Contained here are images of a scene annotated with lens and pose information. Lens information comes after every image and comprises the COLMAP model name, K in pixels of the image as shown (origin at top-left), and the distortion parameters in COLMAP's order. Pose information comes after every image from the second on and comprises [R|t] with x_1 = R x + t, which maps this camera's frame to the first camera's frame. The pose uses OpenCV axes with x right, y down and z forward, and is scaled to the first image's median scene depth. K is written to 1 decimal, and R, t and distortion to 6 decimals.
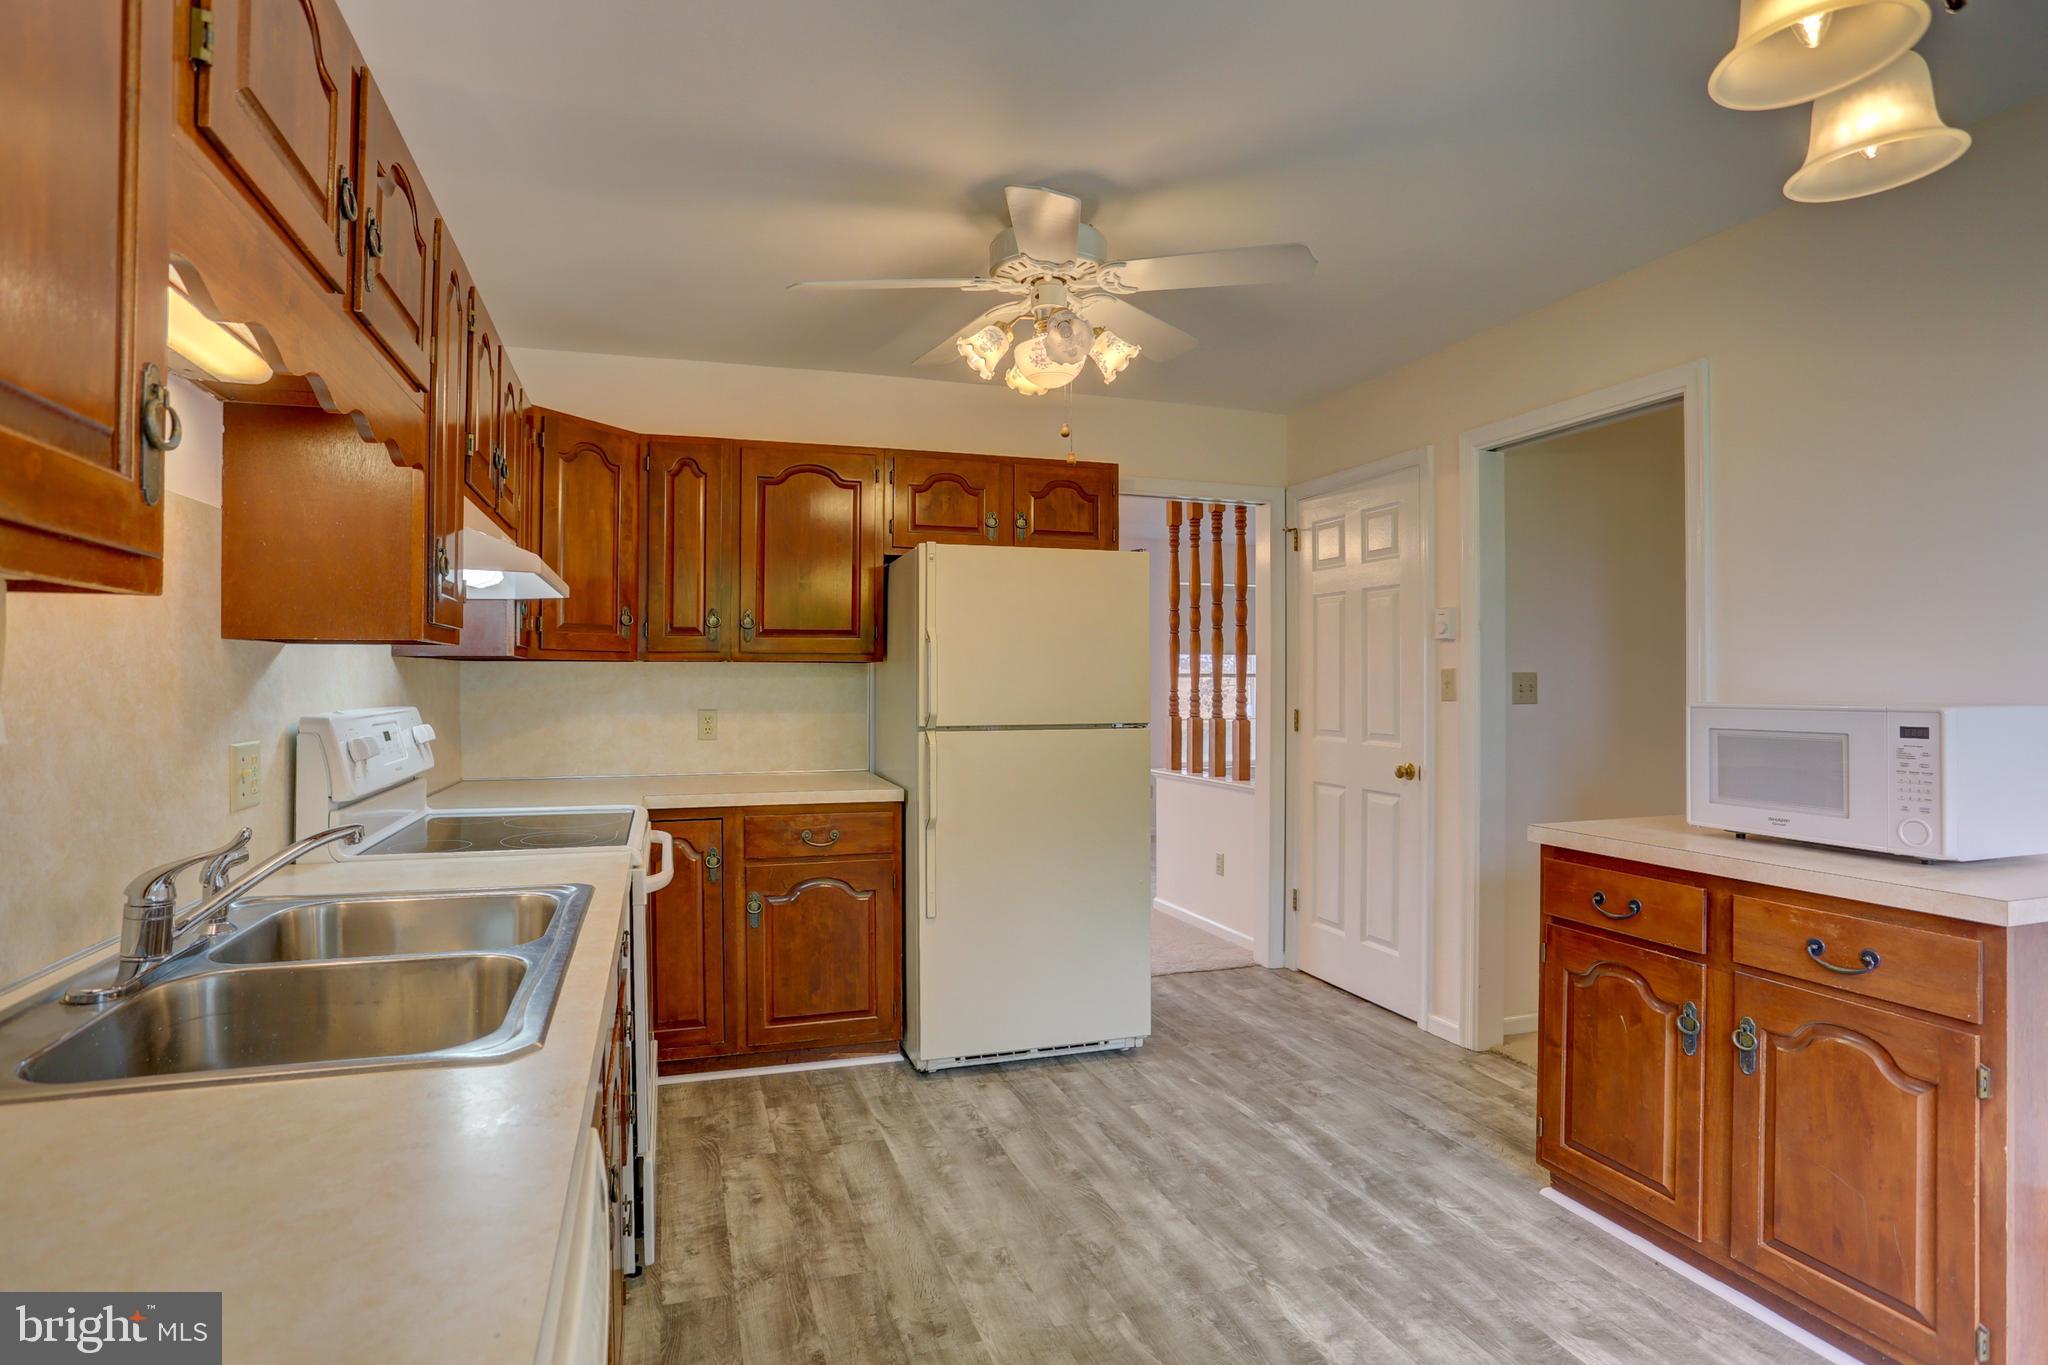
lens RADIAL K [[1030.5, 0, 1024.0], [0, 1030.5, 682.5], [0, 0, 1]] dist [-0.079247, 0.032298]
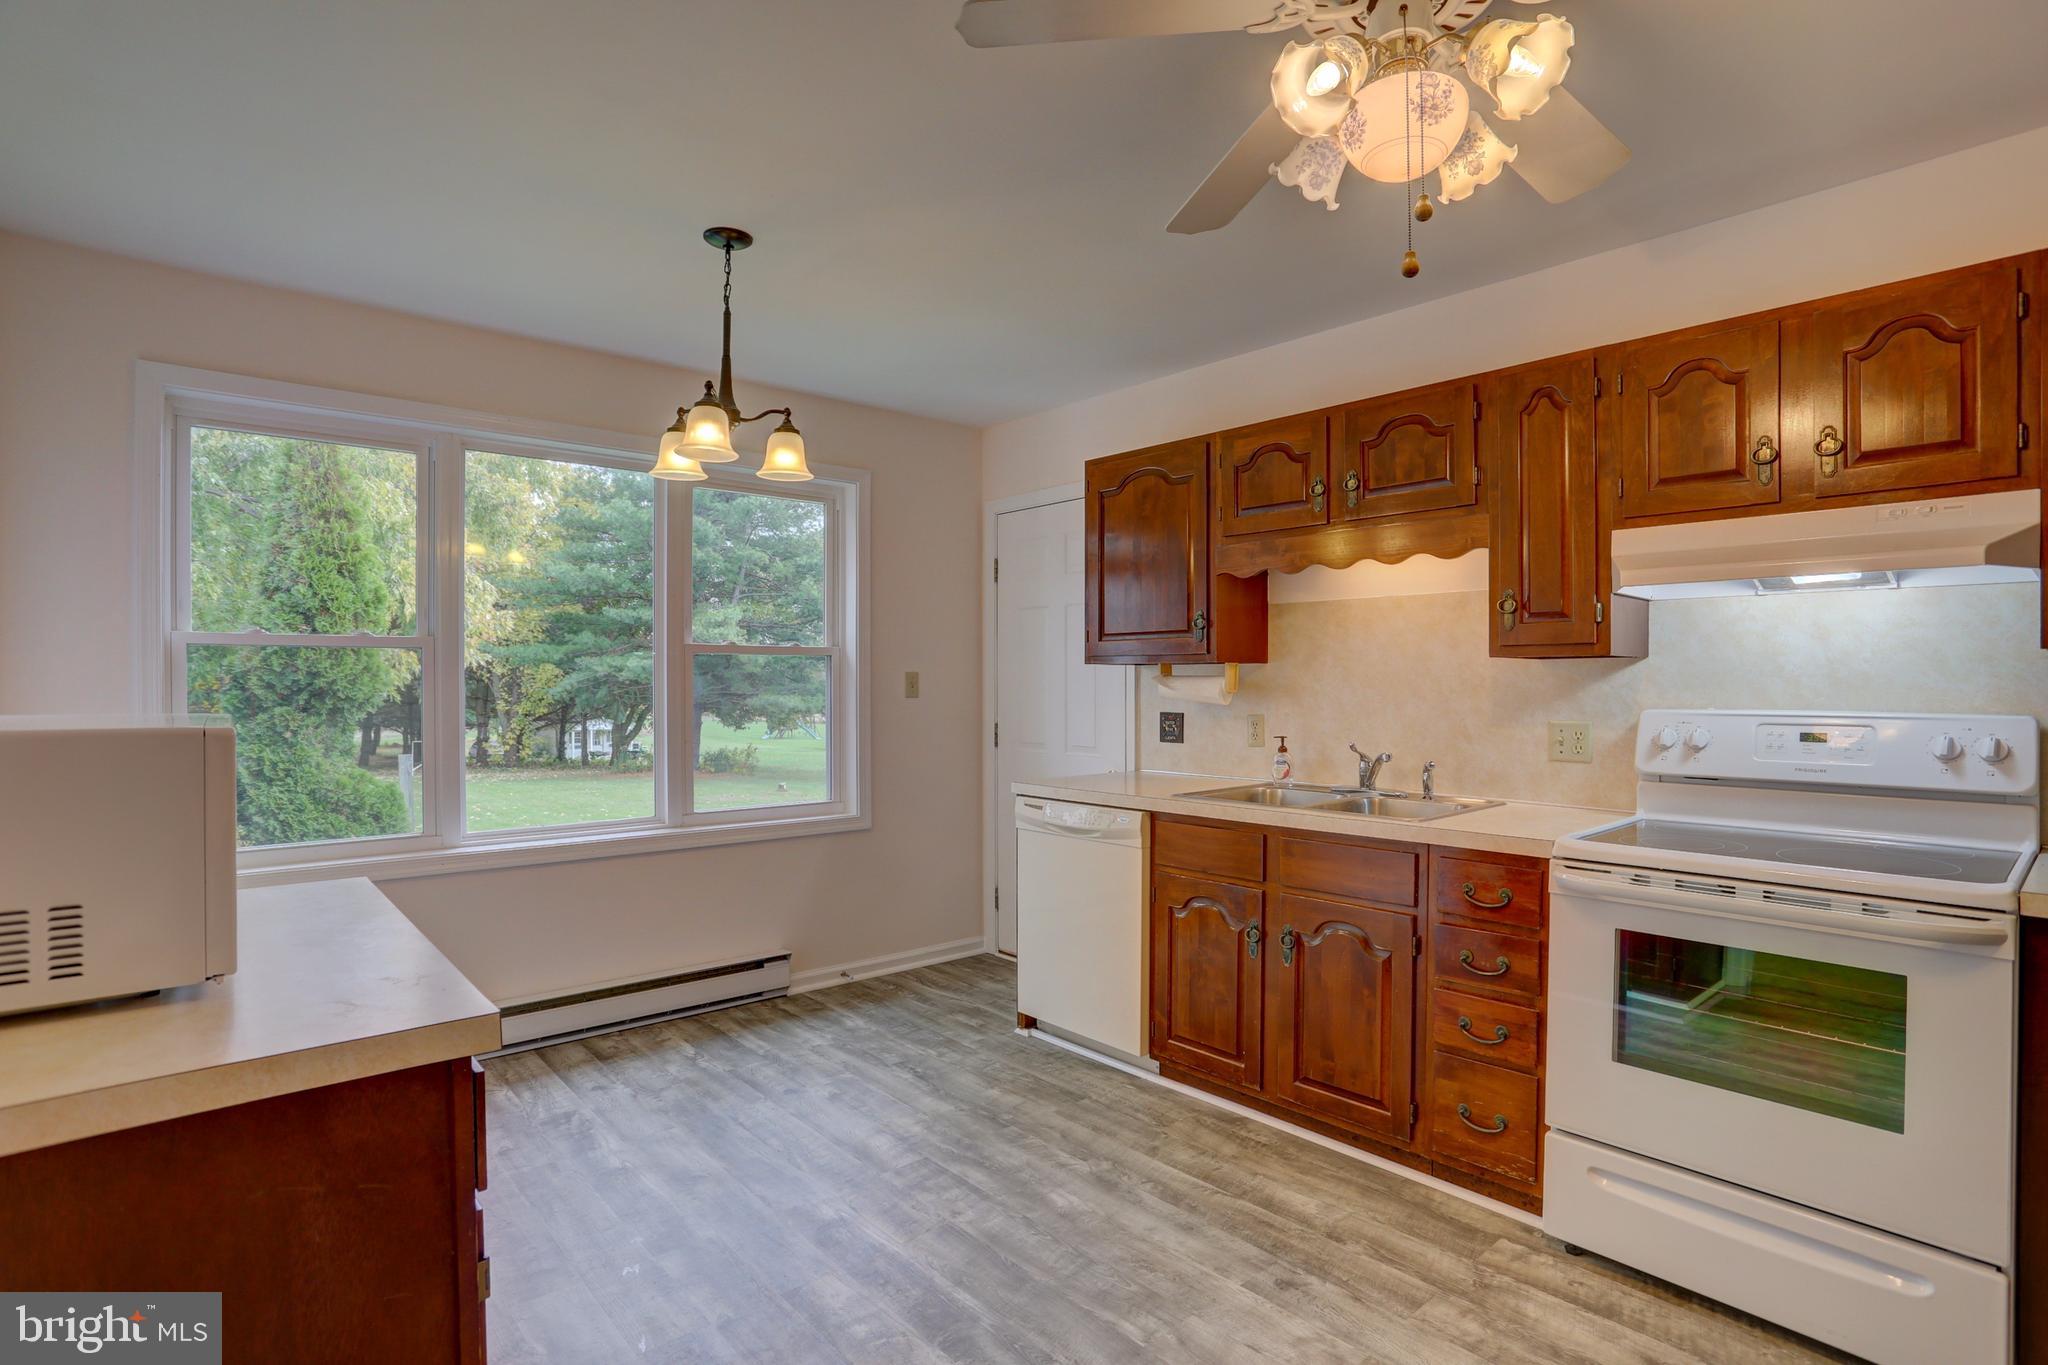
lens RADIAL K [[1009.5, 0, 1033.2], [0, 1009.5, 680.8], [0, 0, 1]] dist [-0.062471, 0.023221]
pose [[-0.927977, -0.006740, -0.372575, 0.401842], [-0.004419, 0.999965, -0.007084, 0.001439], [0.372610, -0.004928, -0.927975, 1.340644]]
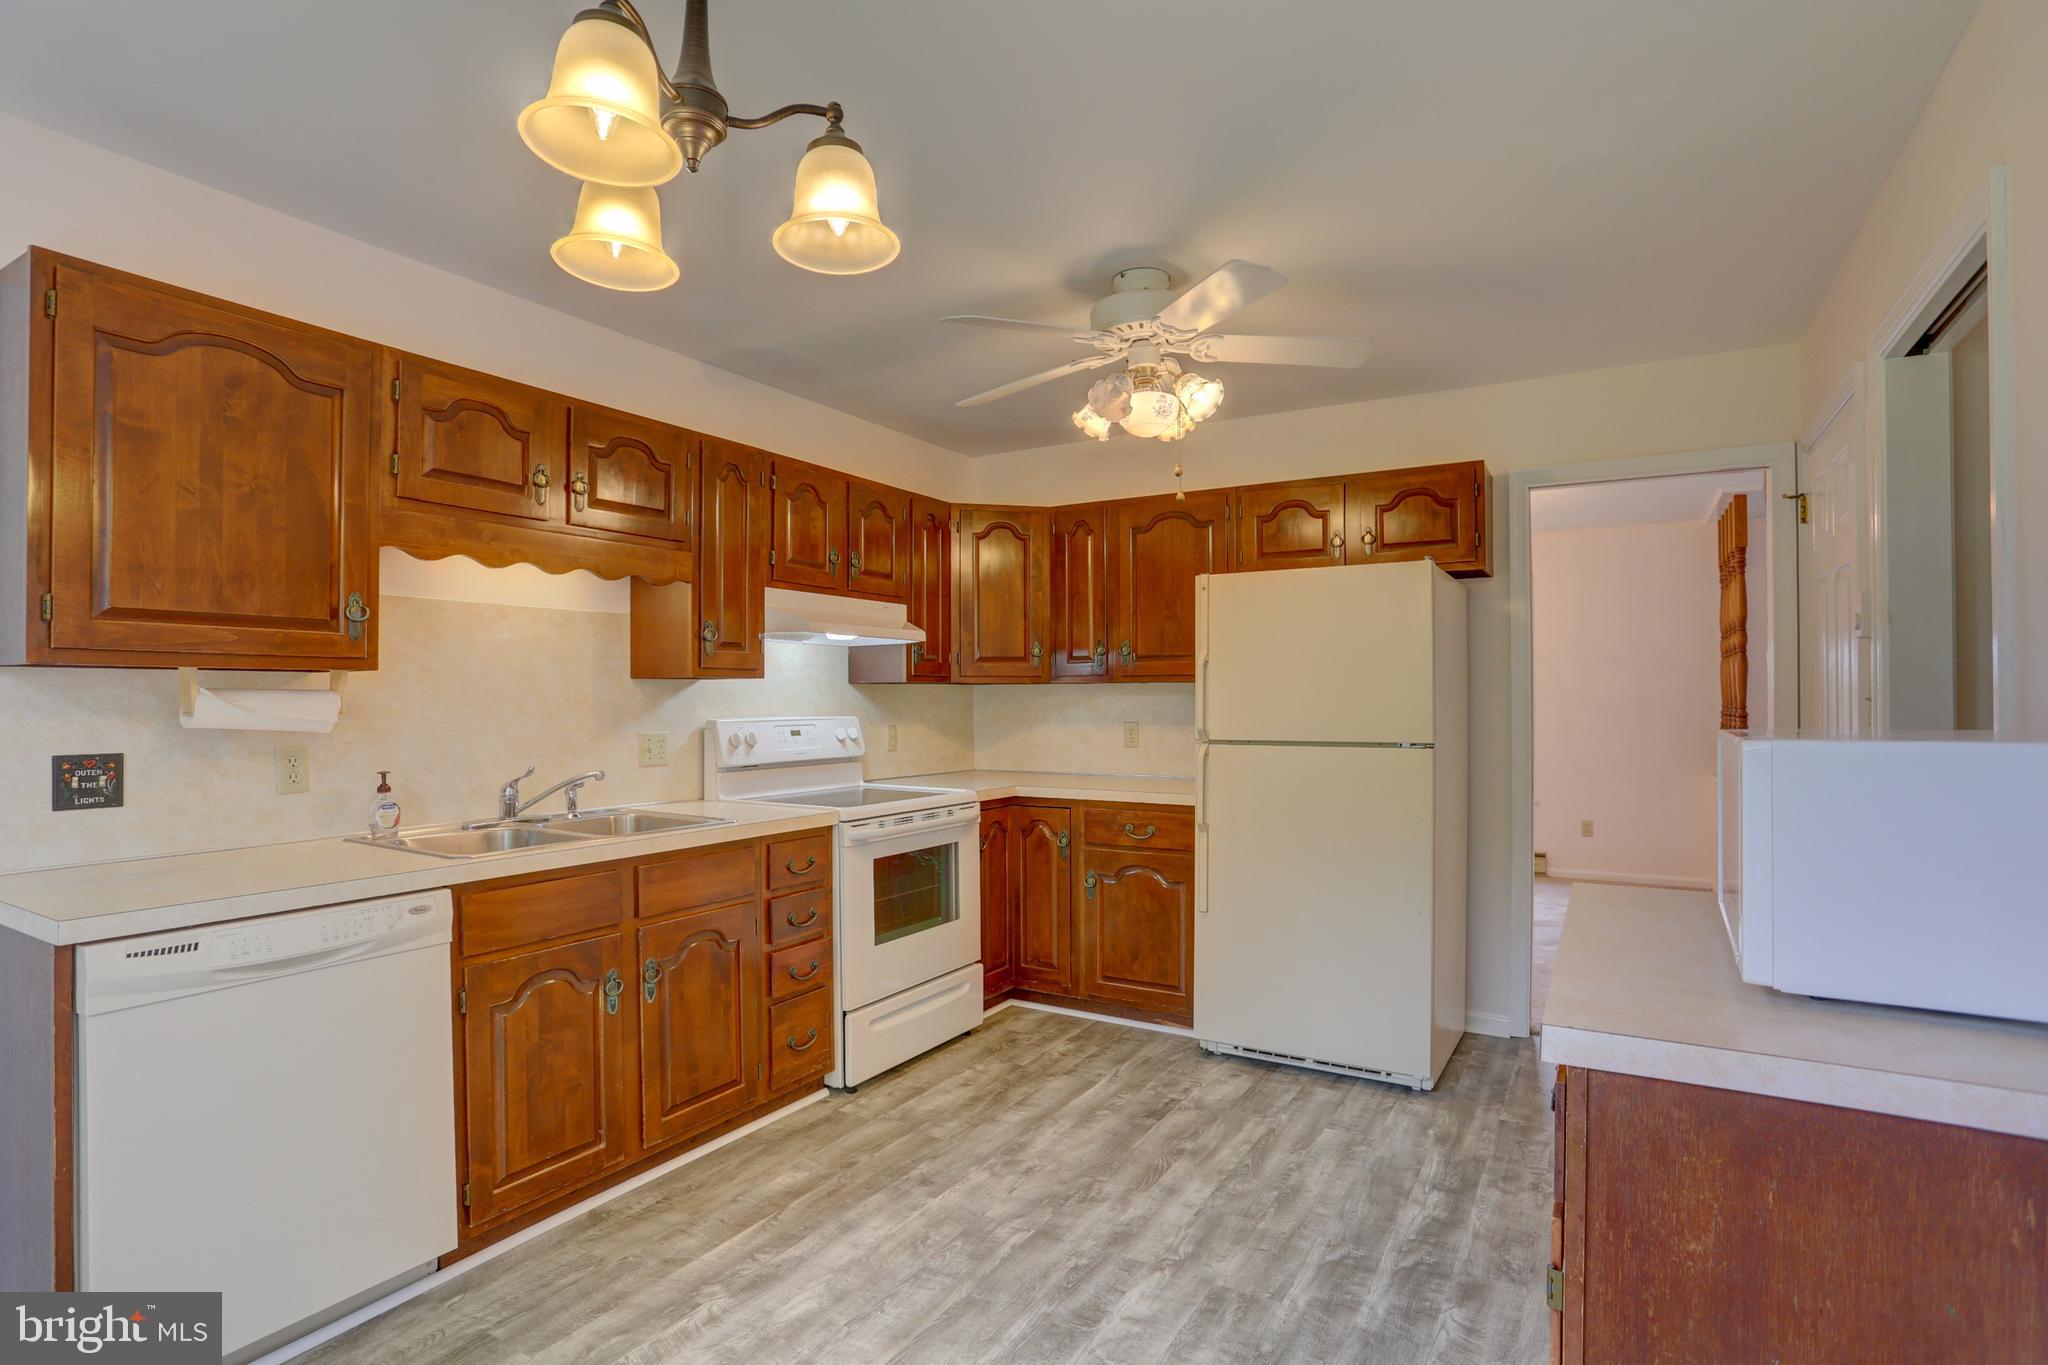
lens RADIAL K [[1030.5, 0, 1024.0], [0, 1030.5, 682.5], [0, 0, 1]] dist [-0.079247, 0.032298]
pose [[0.644343, -0.015990, -0.764569, 0.745722], [0.006264, 0.999858, -0.015632, -0.003918], [0.764711, 0.005283, 0.644352, 0.154938]]
